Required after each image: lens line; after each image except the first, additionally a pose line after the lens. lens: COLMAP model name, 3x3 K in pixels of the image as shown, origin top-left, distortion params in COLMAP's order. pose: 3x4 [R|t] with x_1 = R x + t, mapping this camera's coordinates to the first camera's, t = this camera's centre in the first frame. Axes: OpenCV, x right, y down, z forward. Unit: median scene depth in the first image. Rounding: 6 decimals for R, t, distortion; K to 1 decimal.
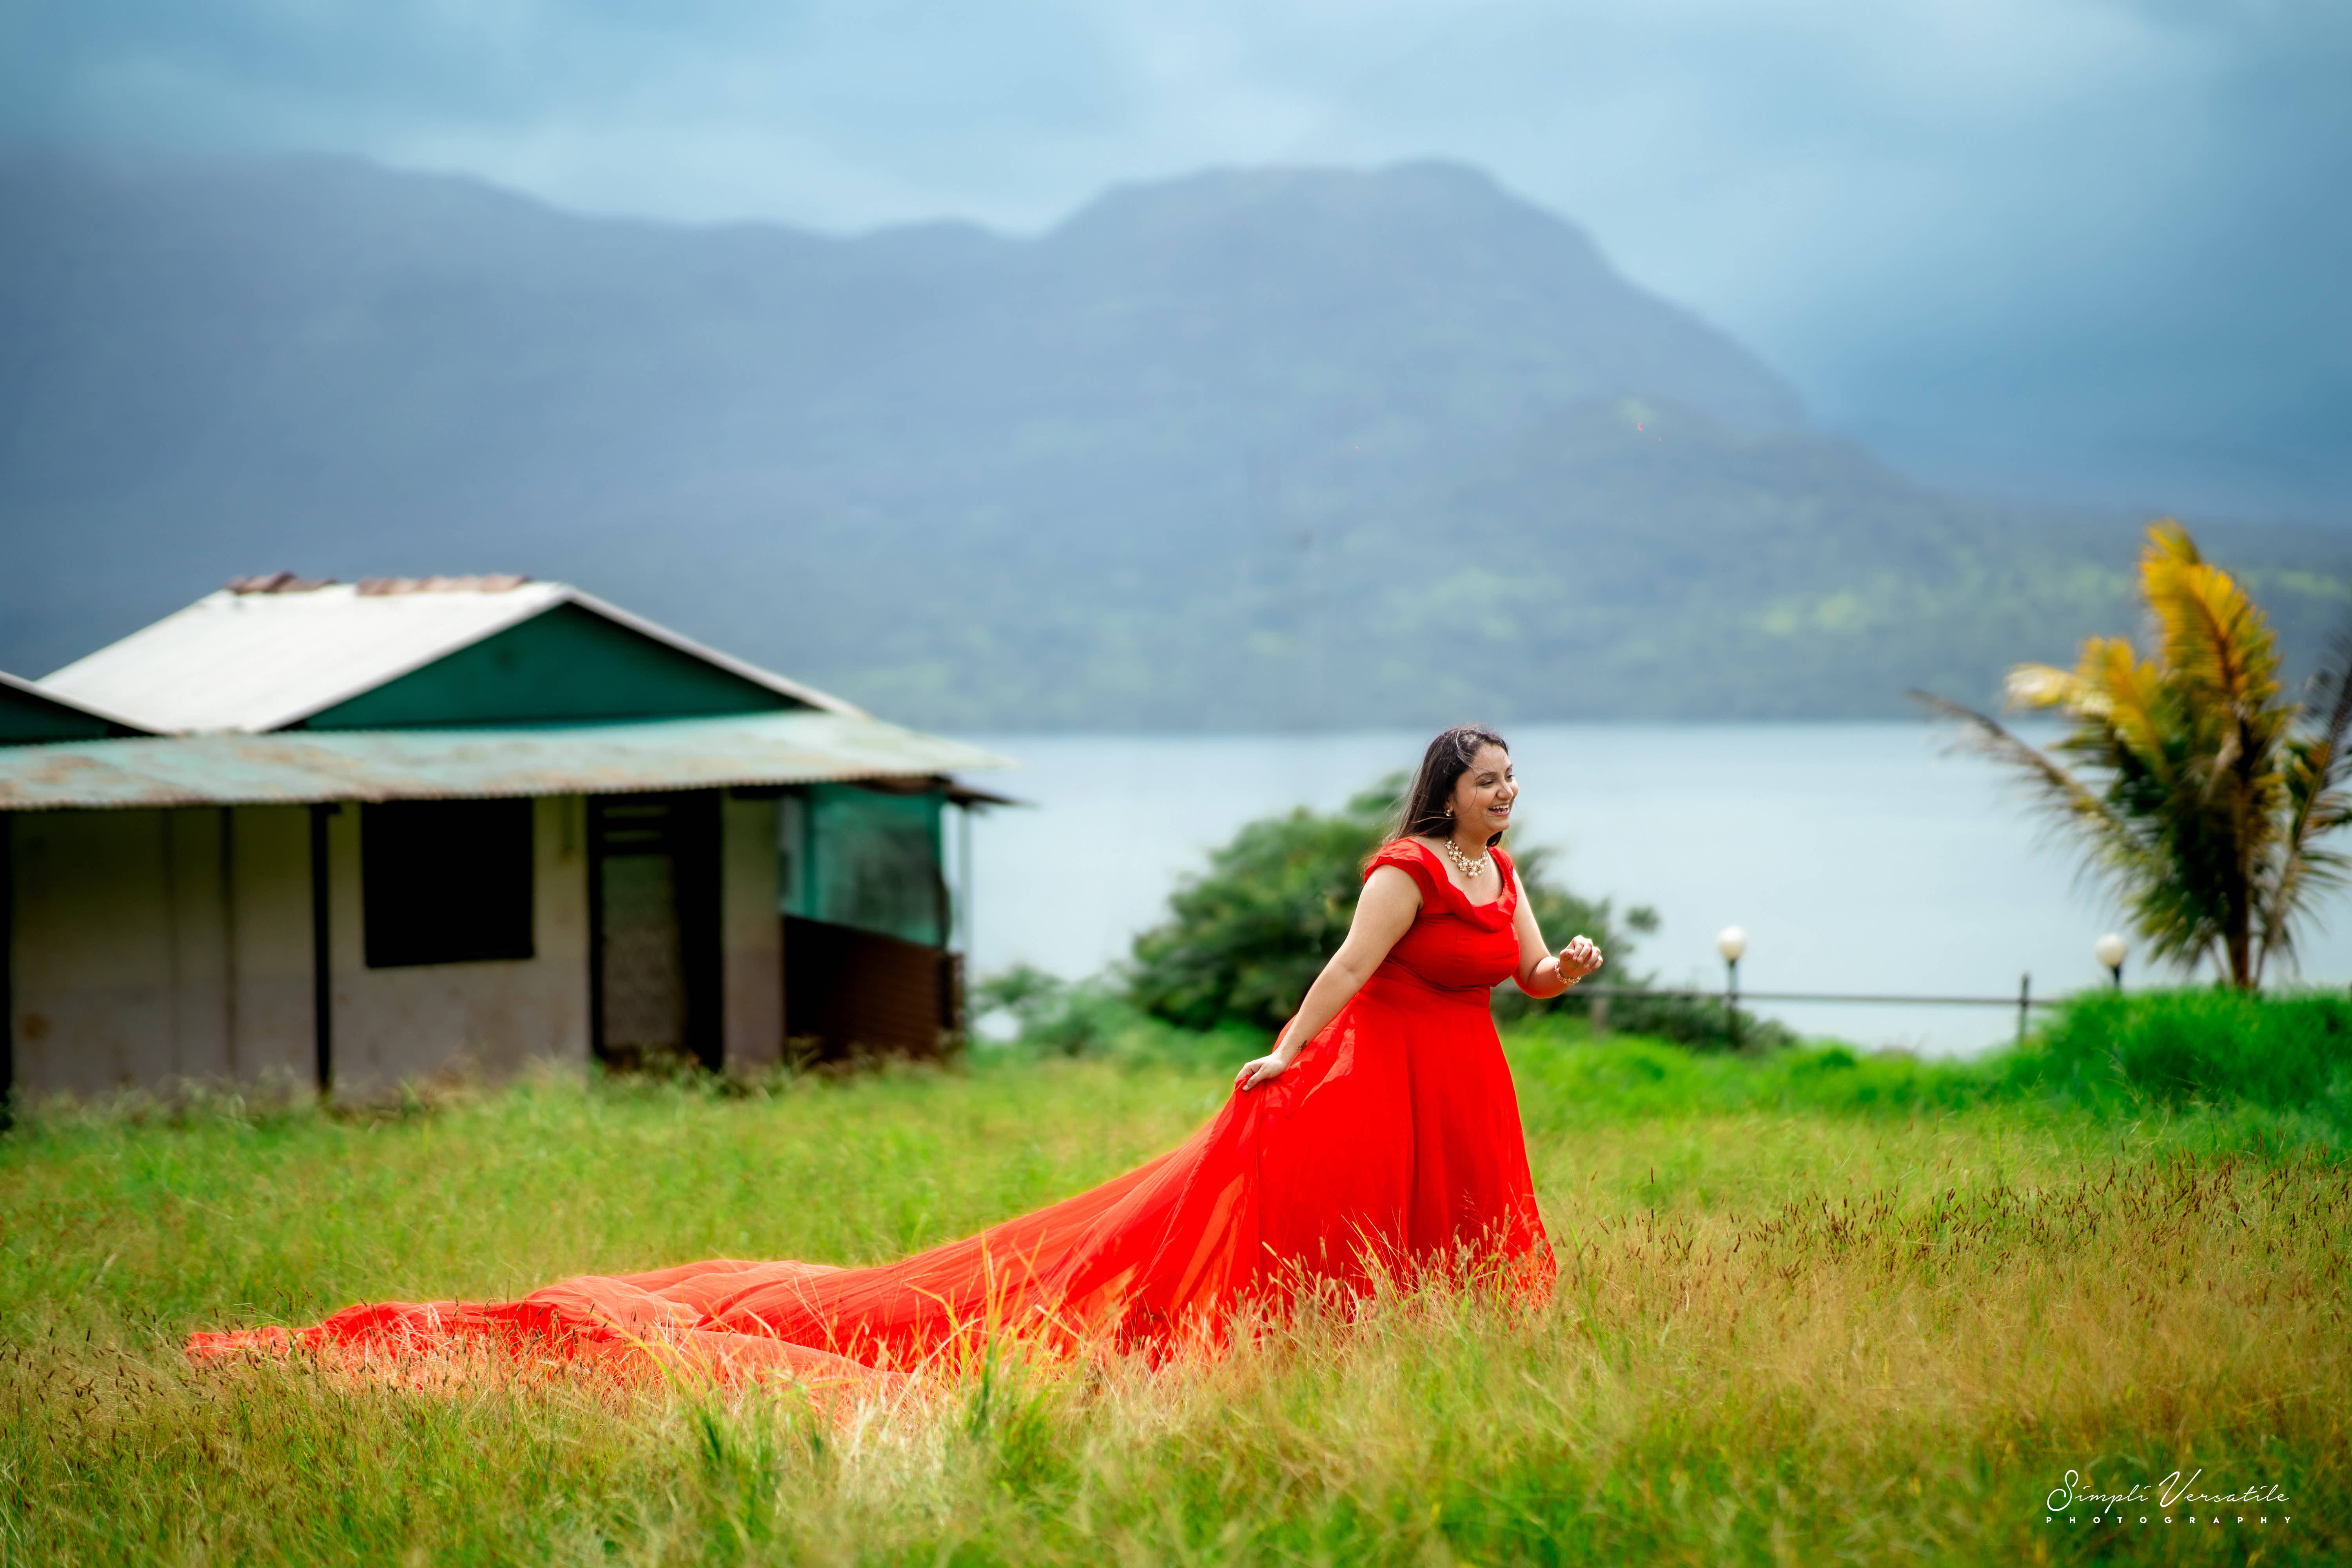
lens RADIAL K [[5900.2, 0, 1176.0], [0, 5900.2, 784.0], [0, 0, 1]] dist [-0.035129, 0.636308]
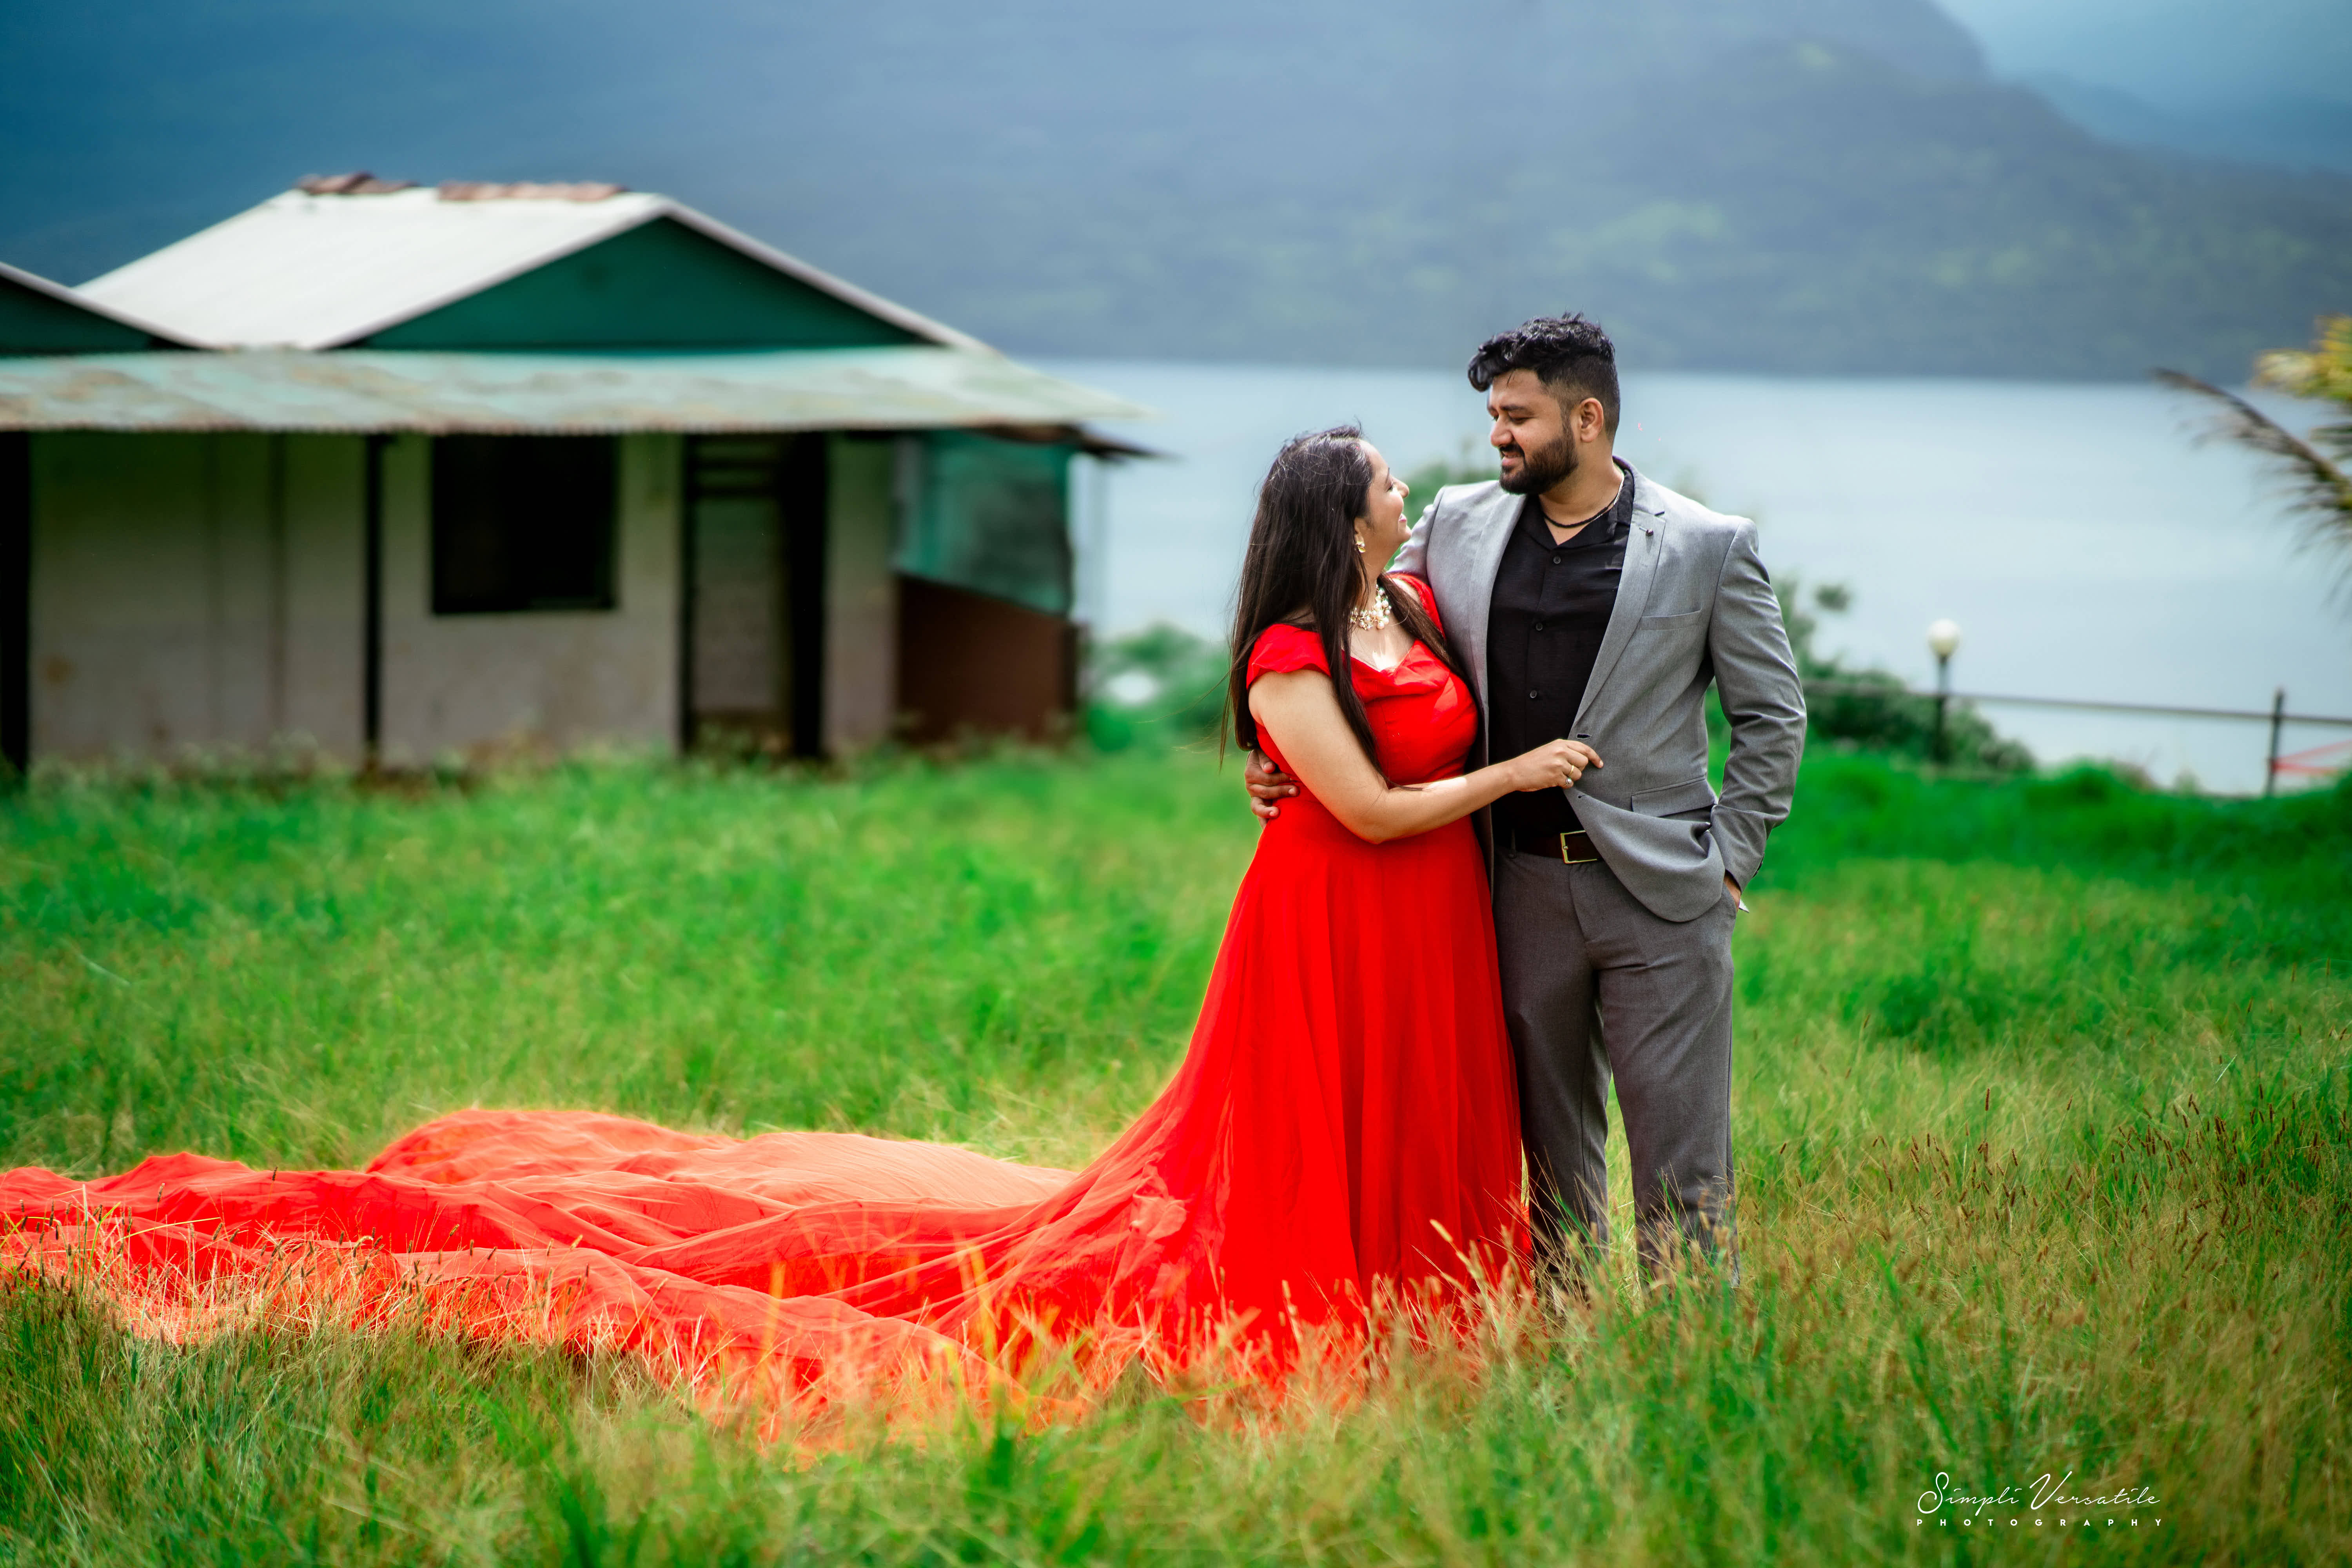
lens RADIAL K [[5900.2, 0, 1176.0], [0, 5900.2, 784.0], [0, 0, 1]] dist [-0.035129, 0.636308]
pose [[0.999018, 0.036559, -0.025013, 0.000016], [-0.034918, 0.997393, 0.063150, -0.004111], [0.027256, -0.062215, 0.997691, 0.102734]]
